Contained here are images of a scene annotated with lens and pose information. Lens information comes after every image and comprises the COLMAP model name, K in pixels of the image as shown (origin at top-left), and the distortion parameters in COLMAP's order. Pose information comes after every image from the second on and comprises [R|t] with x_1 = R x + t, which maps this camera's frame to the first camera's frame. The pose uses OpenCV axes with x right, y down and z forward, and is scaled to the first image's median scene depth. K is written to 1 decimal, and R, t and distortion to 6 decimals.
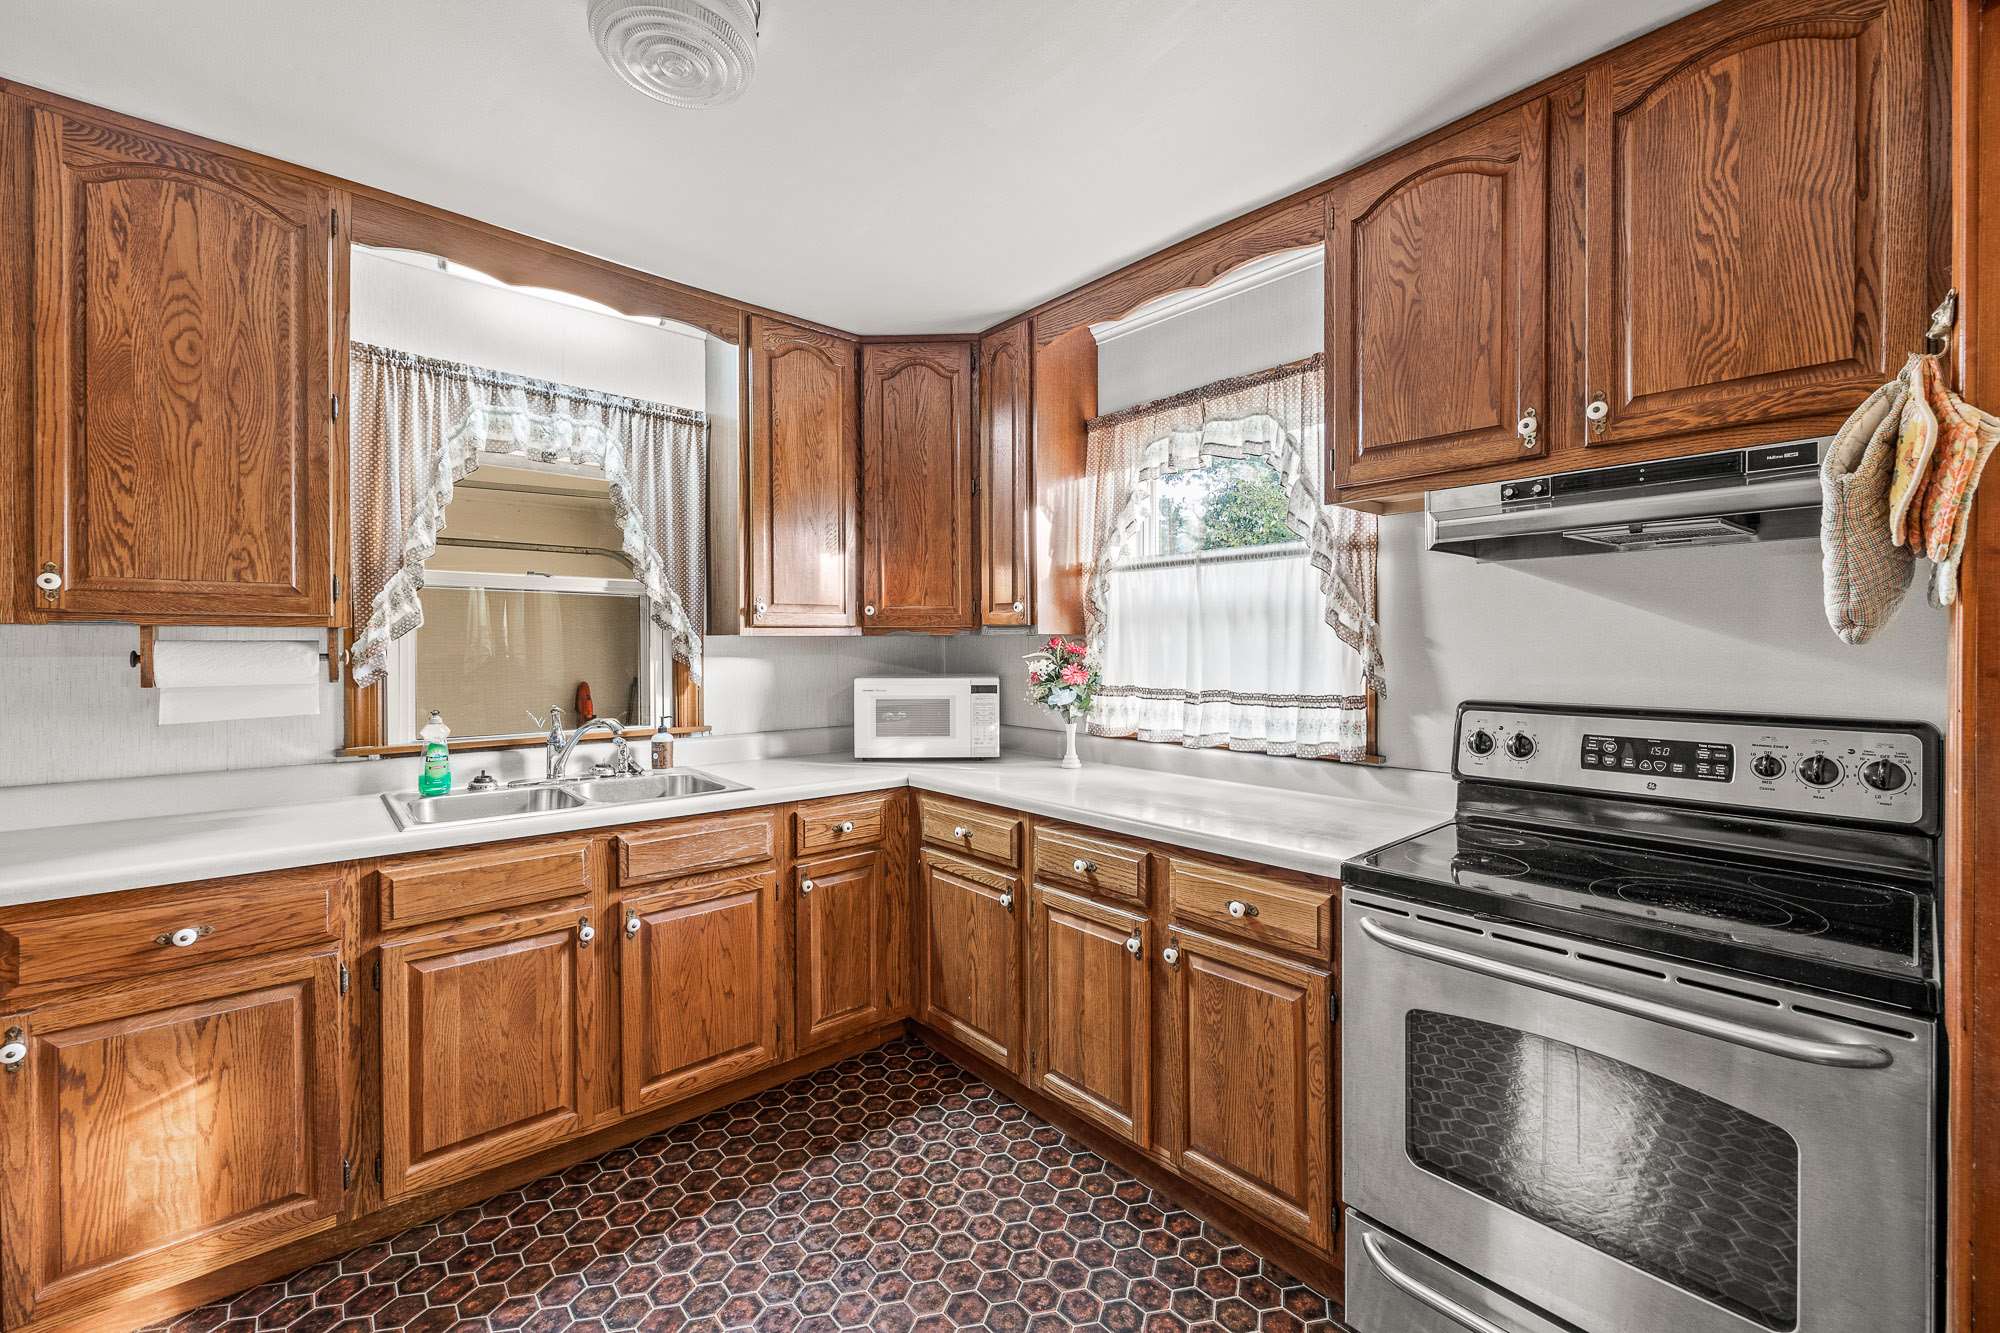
lens RADIAL K [[805.1, 0, 995.2], [0, 805.1, 657.4], [0, 0, 1]] dist [-0.003557, -0.000388]
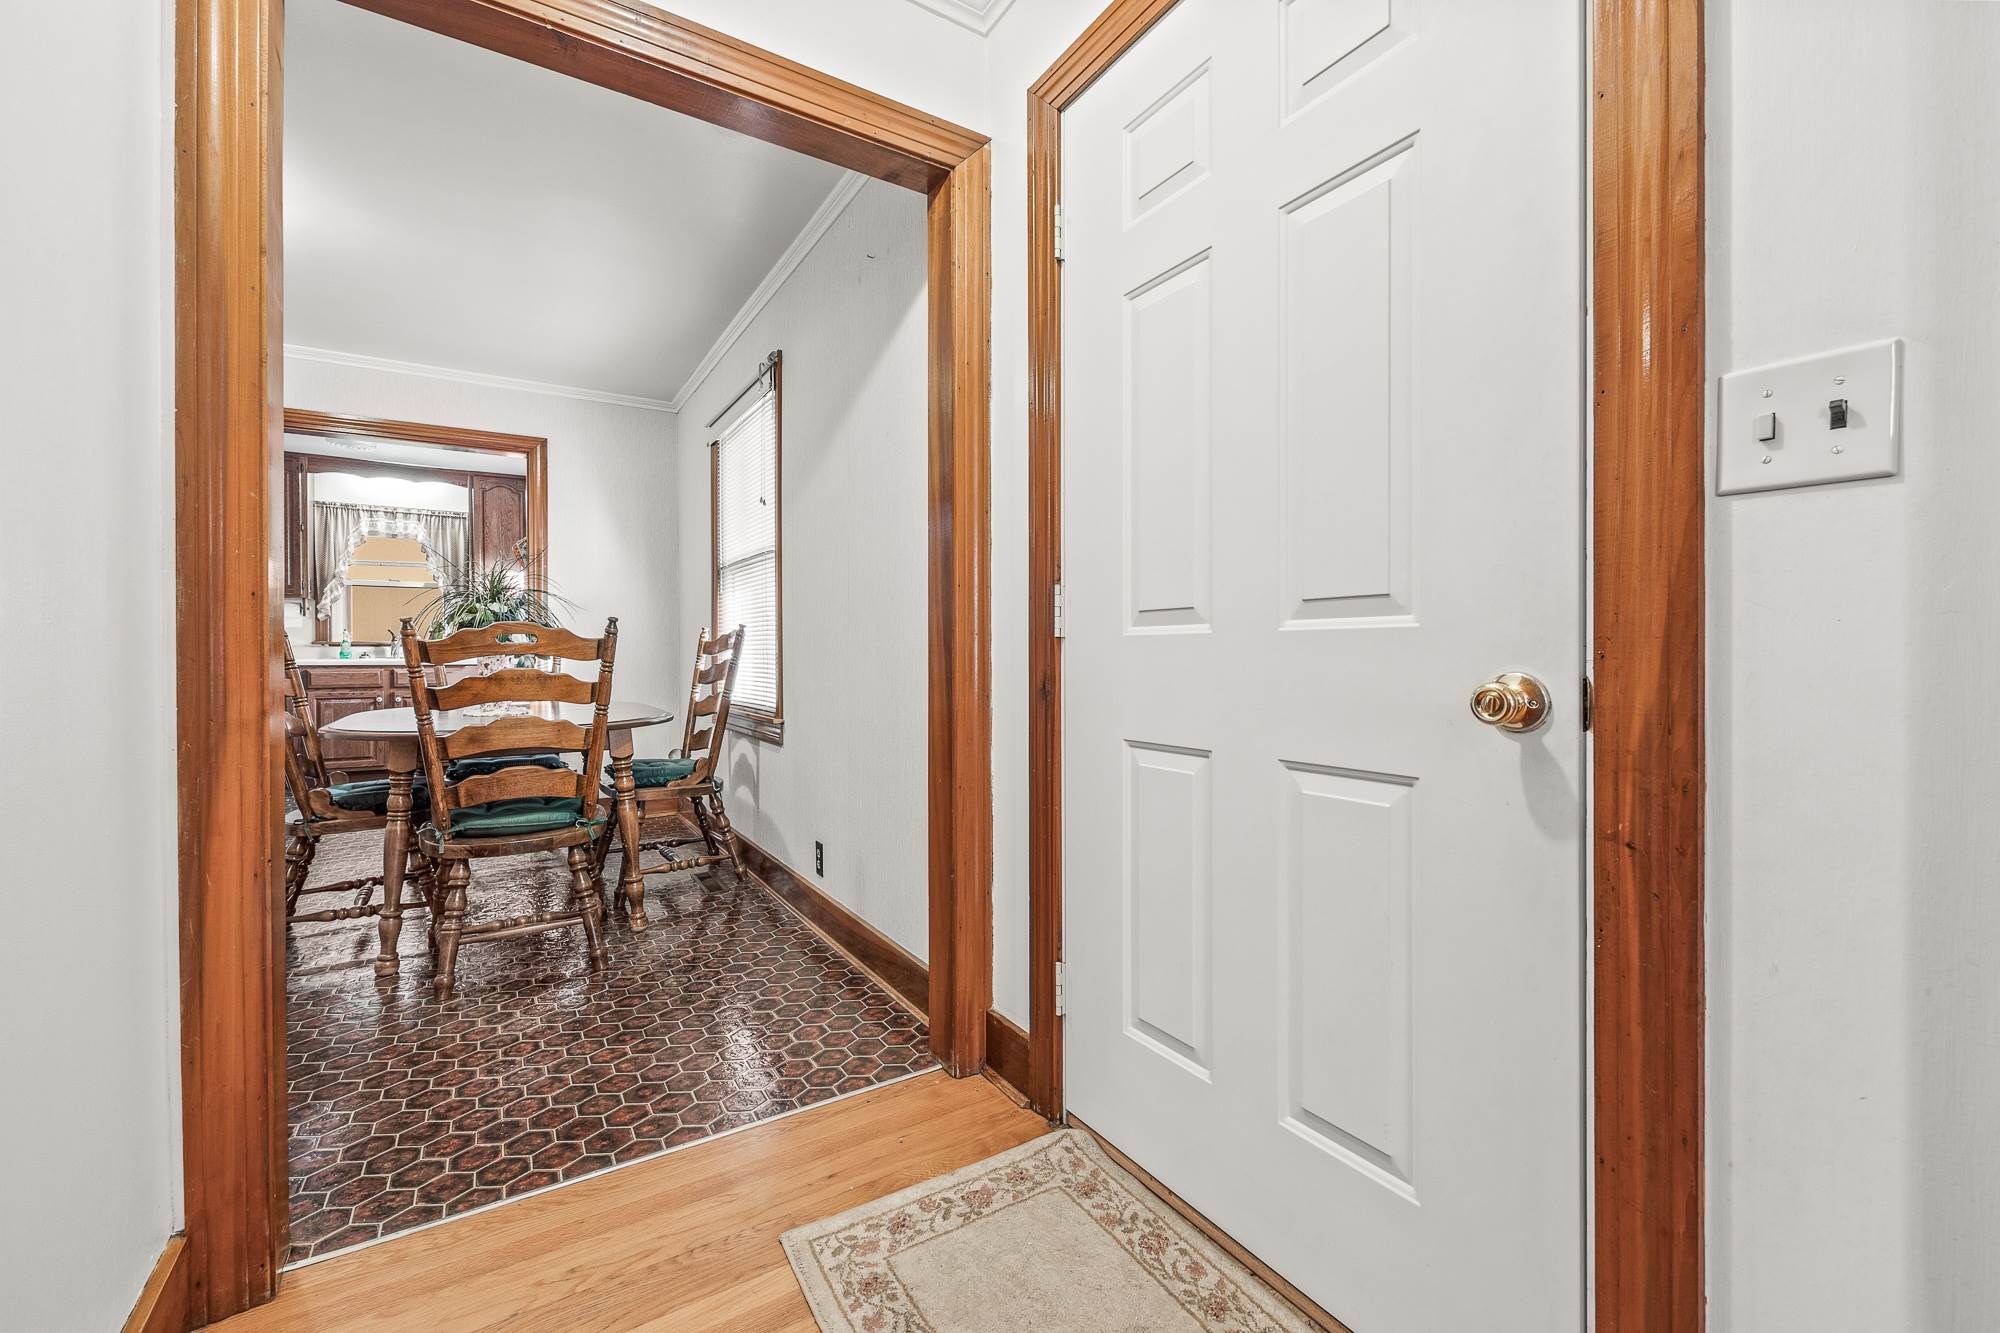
lens RADIAL K [[805.1, 0, 1003.8], [0, 805.1, 661.2], [0, 0, 1]] dist [-0.003557, -0.000388]
pose [[0.988425, -0.002888, -0.151681, 1.985857], [0.001924, 0.999977, -0.006505, 0.199802], [0.151696, 0.006138, 0.988408, -1.418273]]
